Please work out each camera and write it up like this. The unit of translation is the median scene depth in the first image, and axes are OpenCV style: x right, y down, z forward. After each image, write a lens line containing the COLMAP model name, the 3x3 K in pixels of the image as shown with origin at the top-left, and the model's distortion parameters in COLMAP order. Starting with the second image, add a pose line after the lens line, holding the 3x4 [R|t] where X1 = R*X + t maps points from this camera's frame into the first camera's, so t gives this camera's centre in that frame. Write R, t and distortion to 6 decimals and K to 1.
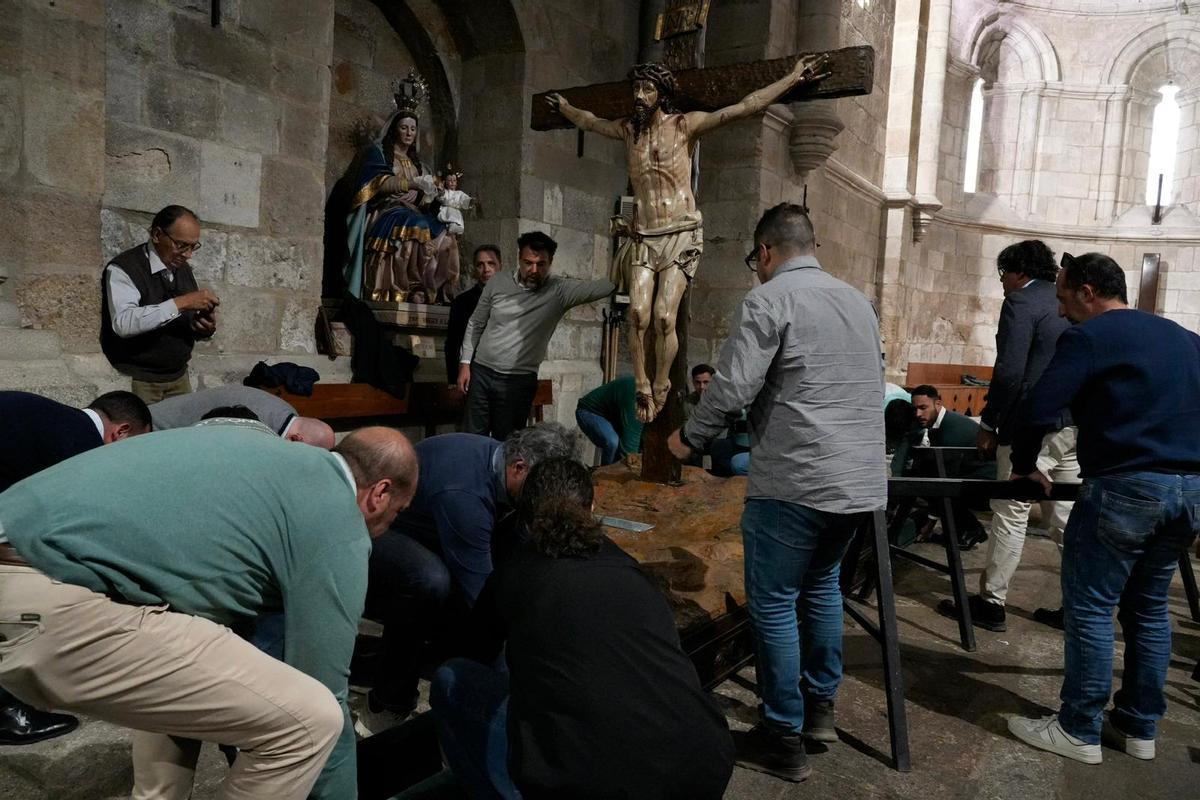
lens RADIAL K [[858.8, 0, 598.5], [0, 858.8, 393.1], [0, 0, 1]] dist [-0.025101, 0.012550]
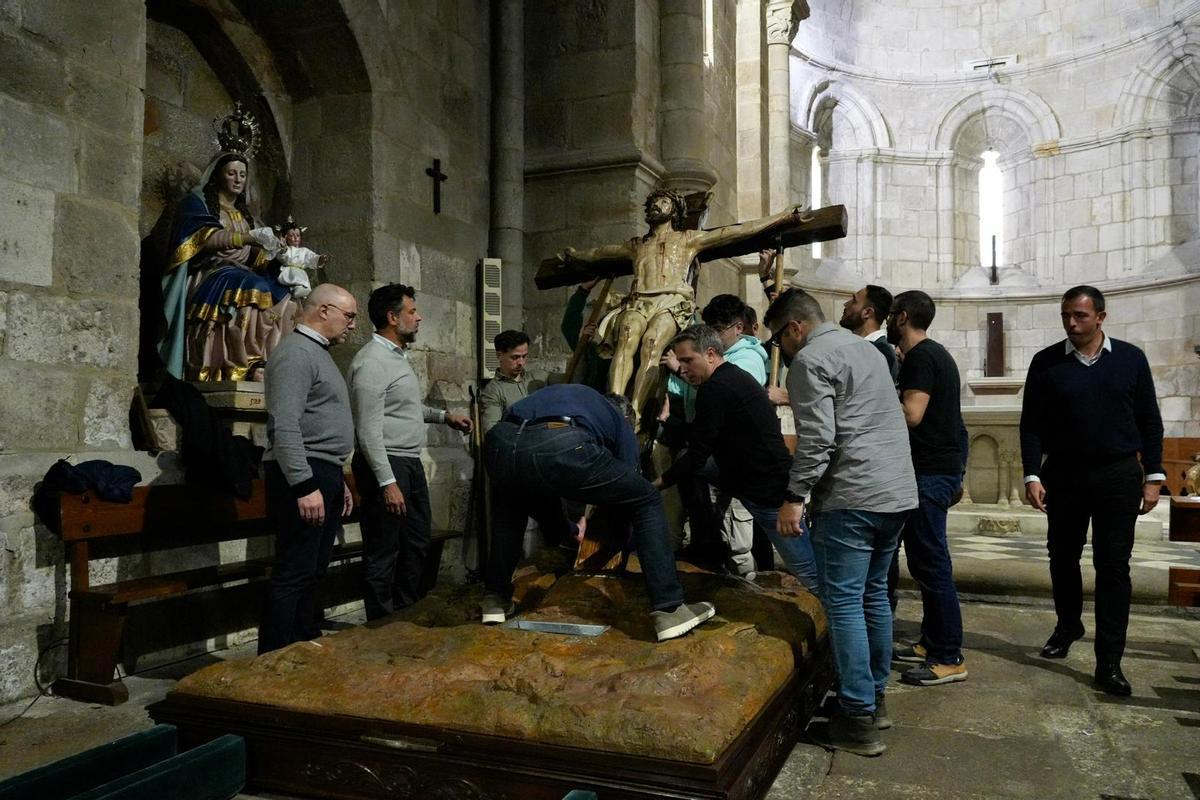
lens RADIAL K [[925.4, 0, 598.7], [0, 925.4, 394.1], [0, 0, 1]] dist [0.004439, 0.005856]
pose [[0.977557, -0.051128, 0.204374, -0.041504], [0.073120, 0.992140, -0.101545, 0.009753], [-0.197575, 0.114210, 0.973612, 0.047621]]
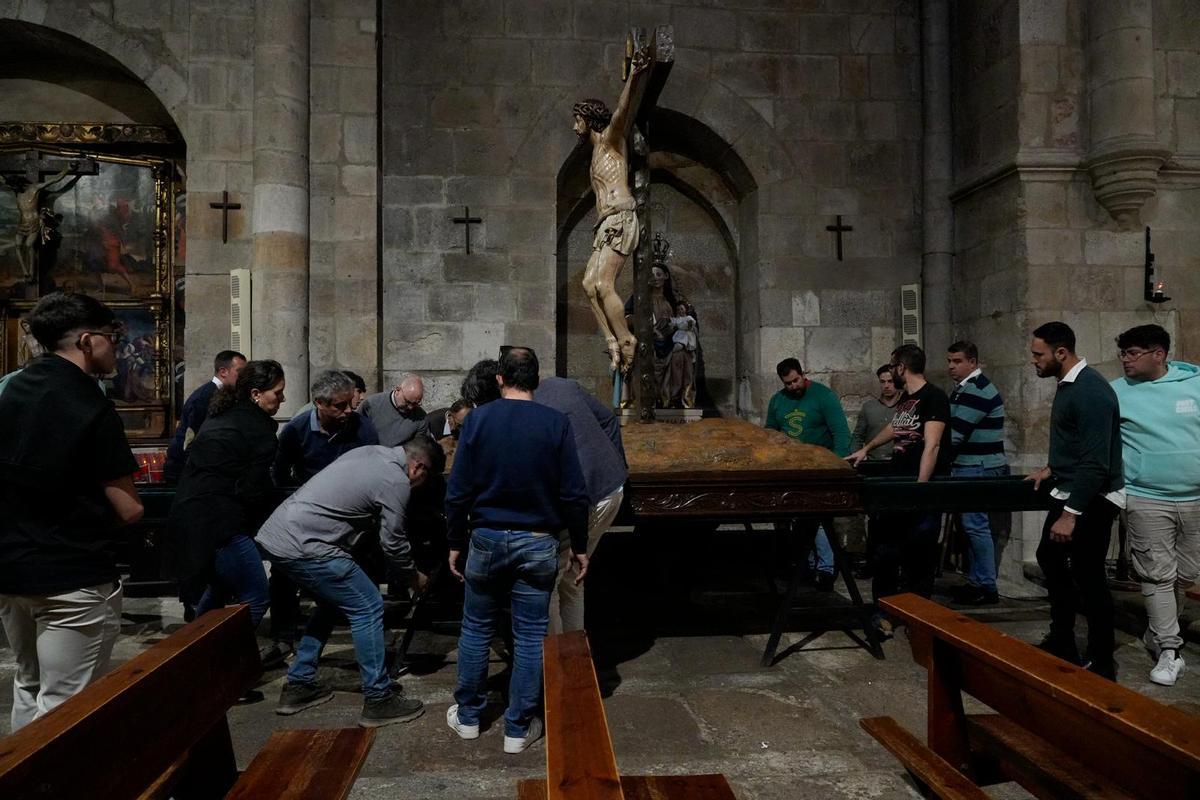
lens RADIAL K [[809.0, 0, 599.7], [0, 809.0, 394.1], [0, 0, 1]] dist [-0.024529, 0.009125]
pose [[0.628458, -0.073358, -0.774377, 0.372825], [-0.012439, 0.994468, -0.104302, 0.000760], [0.777744, 0.075182, 0.624069, 0.098416]]
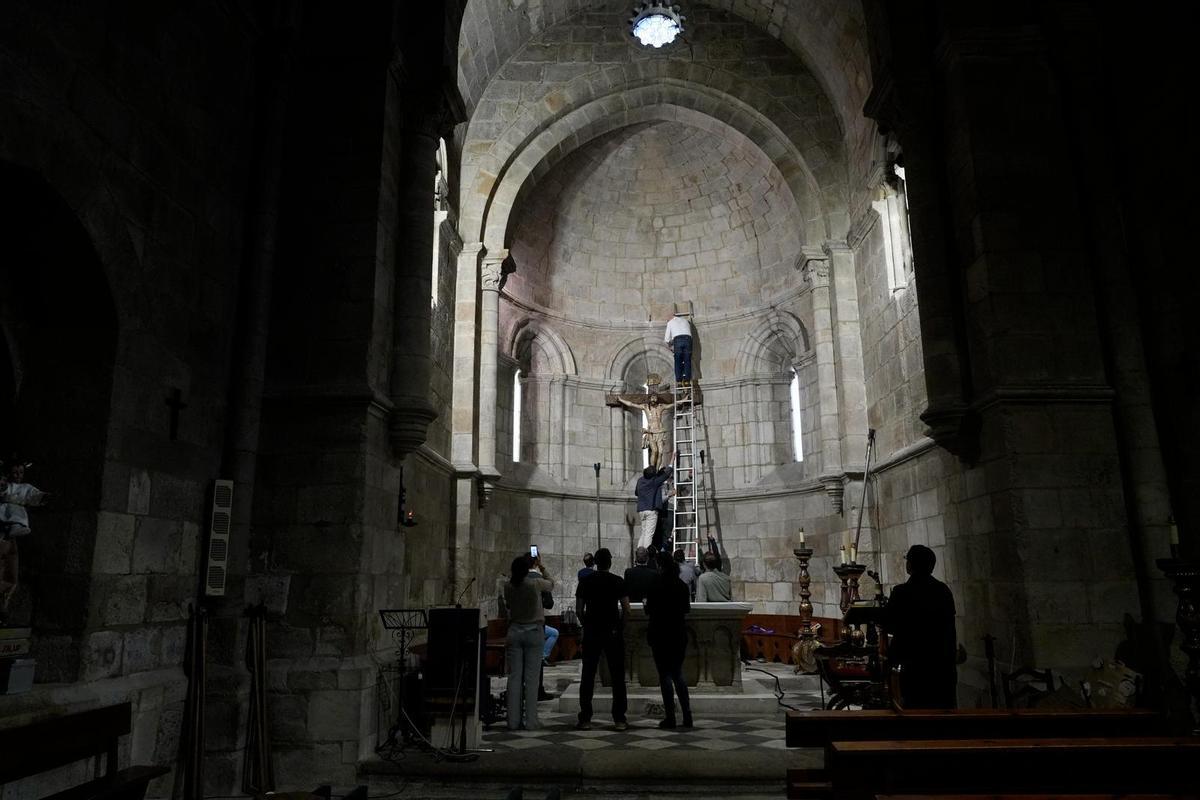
lens RADIAL K [[809.0, 0, 599.7], [0, 809.0, 394.1], [0, 0, 1]] dist [-0.024529, 0.009125]
pose [[0.853342, 0.052181, 0.518734, -0.053561], [0.098912, 0.960704, -0.259354, -0.035121], [-0.511883, 0.272627, 0.814648, 0.030571]]
